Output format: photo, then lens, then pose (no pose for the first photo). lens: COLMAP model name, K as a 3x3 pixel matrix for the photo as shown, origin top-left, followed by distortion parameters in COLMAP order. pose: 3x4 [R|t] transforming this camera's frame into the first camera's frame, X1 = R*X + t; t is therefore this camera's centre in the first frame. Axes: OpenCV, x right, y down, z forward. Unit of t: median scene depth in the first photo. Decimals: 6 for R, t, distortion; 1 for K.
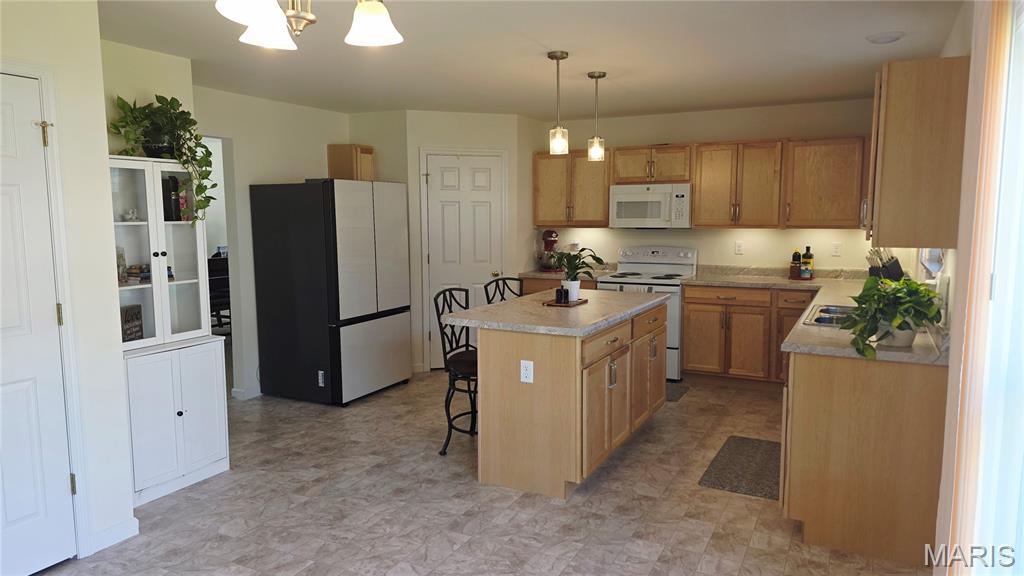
lens RADIAL K [[684.4, 0, 518.4], [0, 684.4, 290.6], [0, 0, 1]] dist [0.063793, -0.053117]
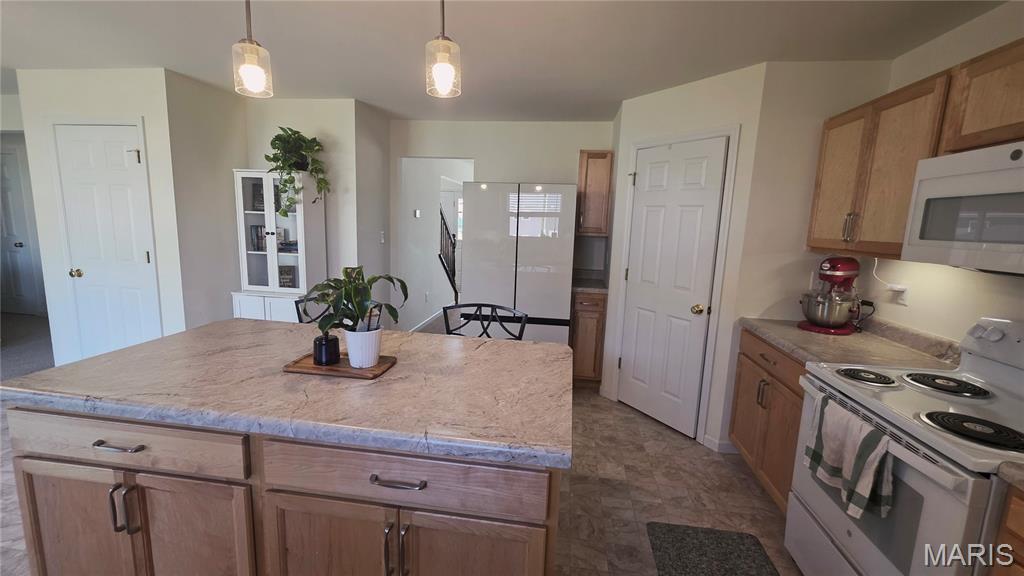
lens RADIAL K [[406.1, 0, 512.3], [0, 406.1, 281.2], [0, 0, 1]] dist [0.000207, 0.000020]
pose [[0.321860, 0.154326, -0.934125, 0.340945], [-0.145129, 0.983008, 0.112397, -0.085287], [0.935598, 0.099392, 0.338788, 0.806176]]
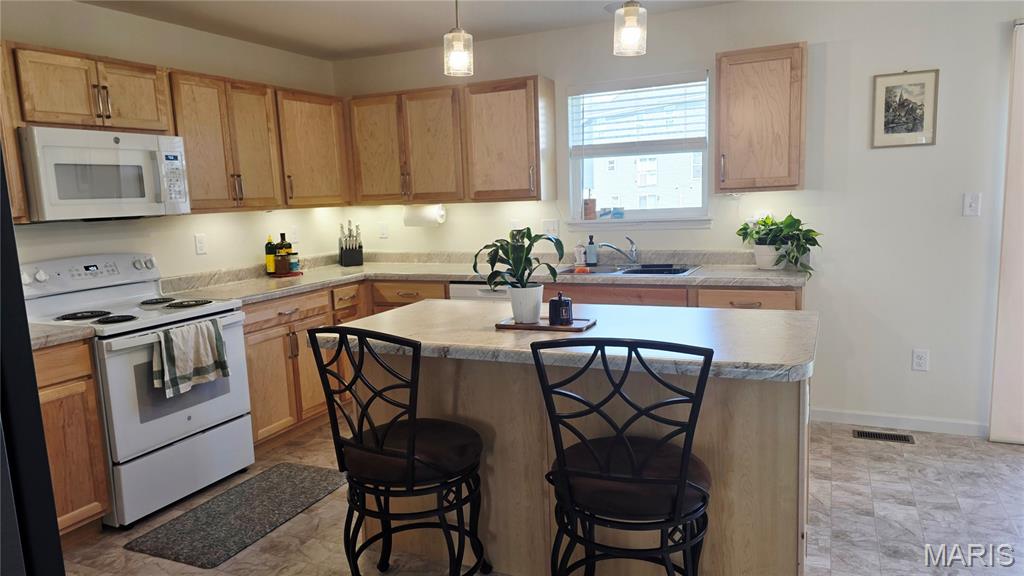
lens RADIAL K [[684.4, 0, 516.1], [0, 684.4, 290.4], [0, 0, 1]] dist [0.063793, -0.053117]
pose [[-0.038191, -0.135051, 0.990102, -0.392294], [0.153517, 0.978270, 0.139358, -0.074372], [-0.987408, 0.157320, -0.016628, 0.831808]]
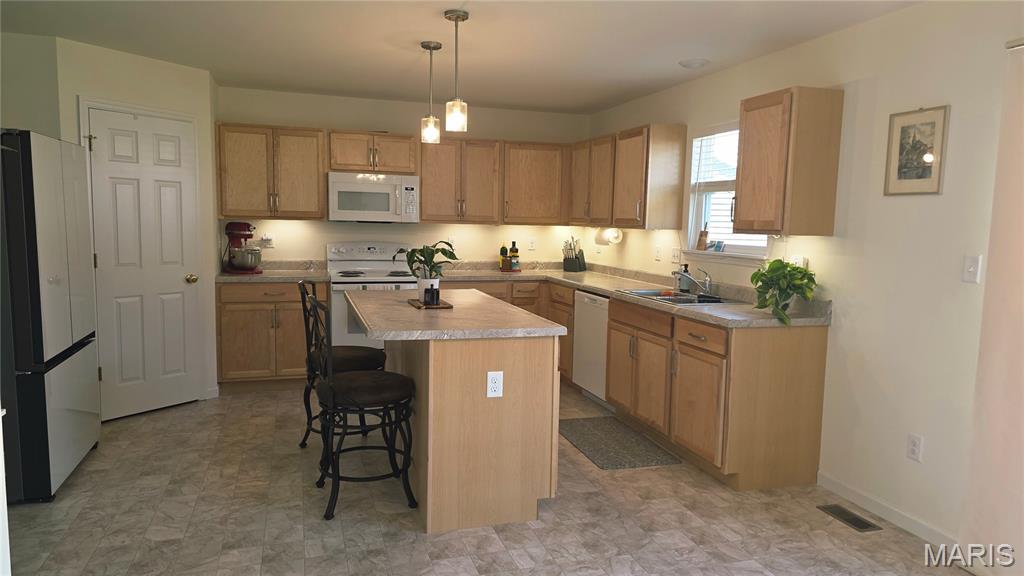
lens RADIAL K [[684.4, 0, 518.4], [0, 684.4, 289.1], [0, 0, 1]] dist [0.063793, -0.053117]
pose [[0.710335, -0.053015, 0.701865, -0.369144], [0.055495, 0.998274, 0.019240, -0.009506], [-0.701673, 0.025283, 0.712051, 0.245304]]
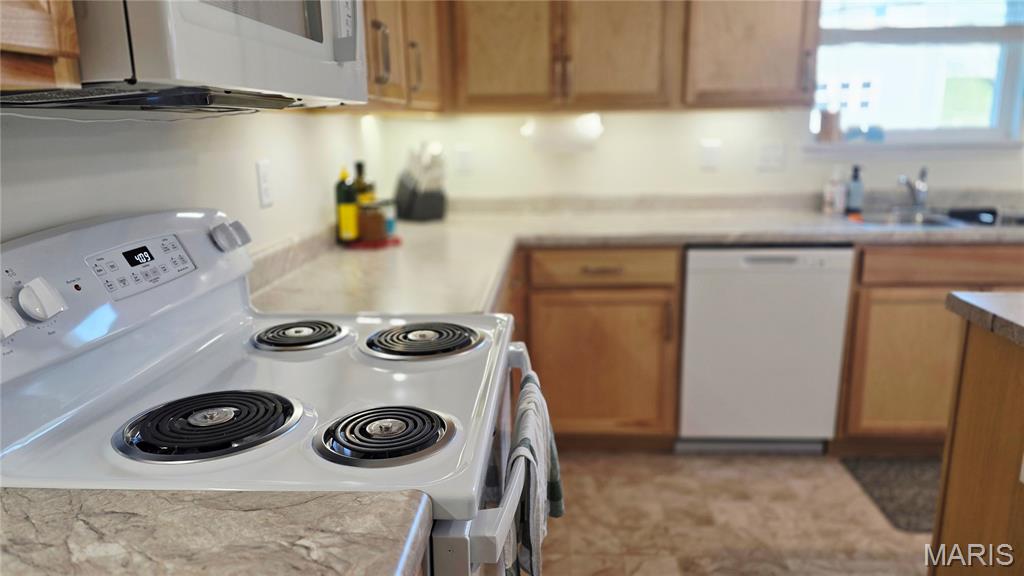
lens RADIAL K [[684.4, 0, 516.7], [0, 684.4, 294.9], [0, 0, 1]] dist [0.063793, -0.053117]
pose [[-0.393595, -0.212013, 0.894502, 0.012390], [0.120452, 0.952759, 0.278821, -0.098200], [-0.911359, 0.217487, -0.349463, 1.165358]]
